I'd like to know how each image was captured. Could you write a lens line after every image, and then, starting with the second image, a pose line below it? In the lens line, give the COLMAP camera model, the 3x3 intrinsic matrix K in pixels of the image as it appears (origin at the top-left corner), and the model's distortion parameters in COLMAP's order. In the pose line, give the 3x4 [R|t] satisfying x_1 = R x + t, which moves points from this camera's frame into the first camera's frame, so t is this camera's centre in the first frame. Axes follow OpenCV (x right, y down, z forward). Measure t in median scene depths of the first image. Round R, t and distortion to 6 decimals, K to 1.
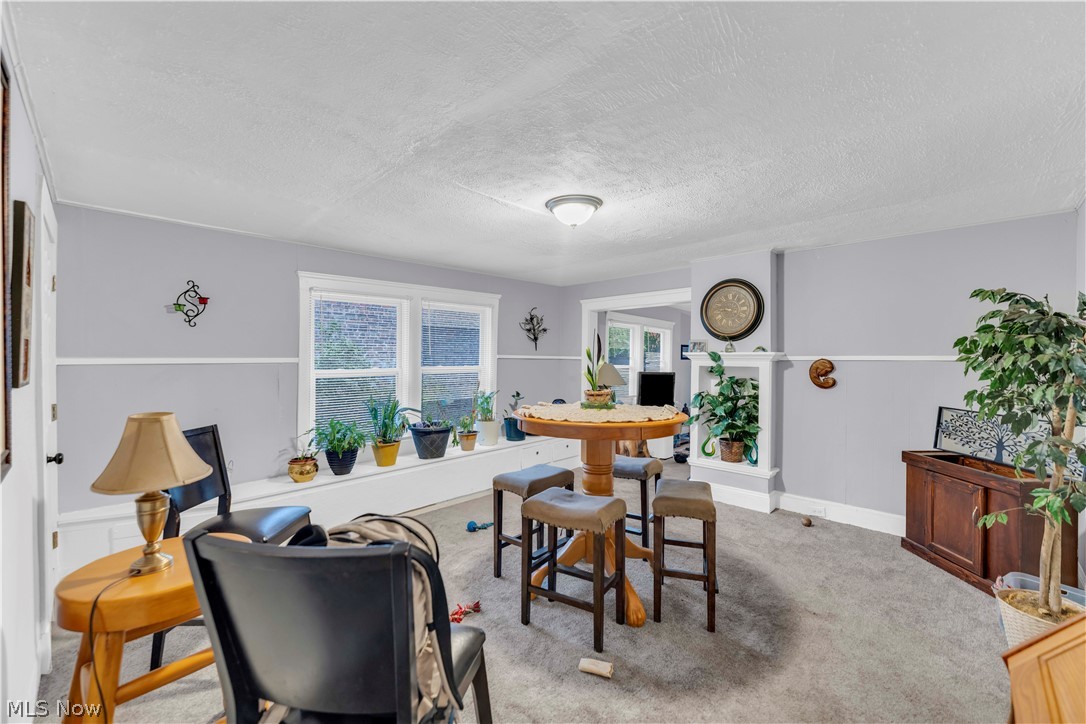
lens RADIAL K [[420.9, 0, 542.5], [0, 420.9, 361.6], [0, 0, 1]] dist [-0.000159, -0.000010]
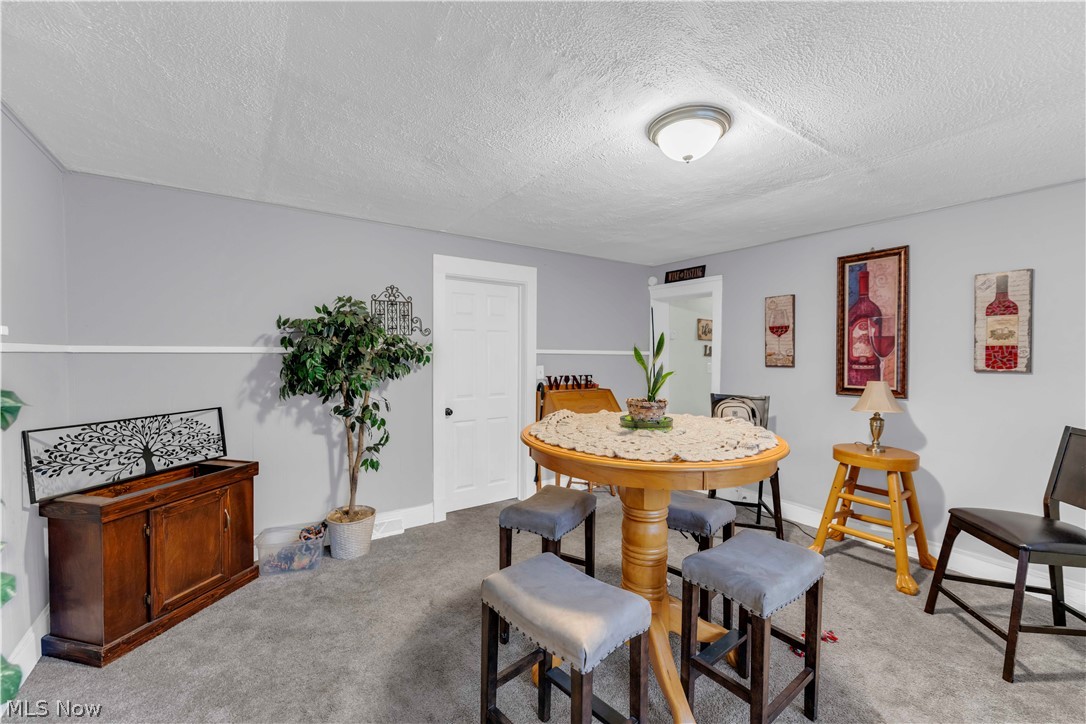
lens RADIAL K [[420.9, 0, 543.0], [0, 420.9, 360.8], [0, 0, 1]] dist [-0.000159, -0.000010]
pose [[-0.989947, -0.006394, 0.141294, 0.189604], [-0.004670, 0.999911, 0.012531, 0.001531], [-0.141362, 0.011745, -0.989888, 1.681815]]
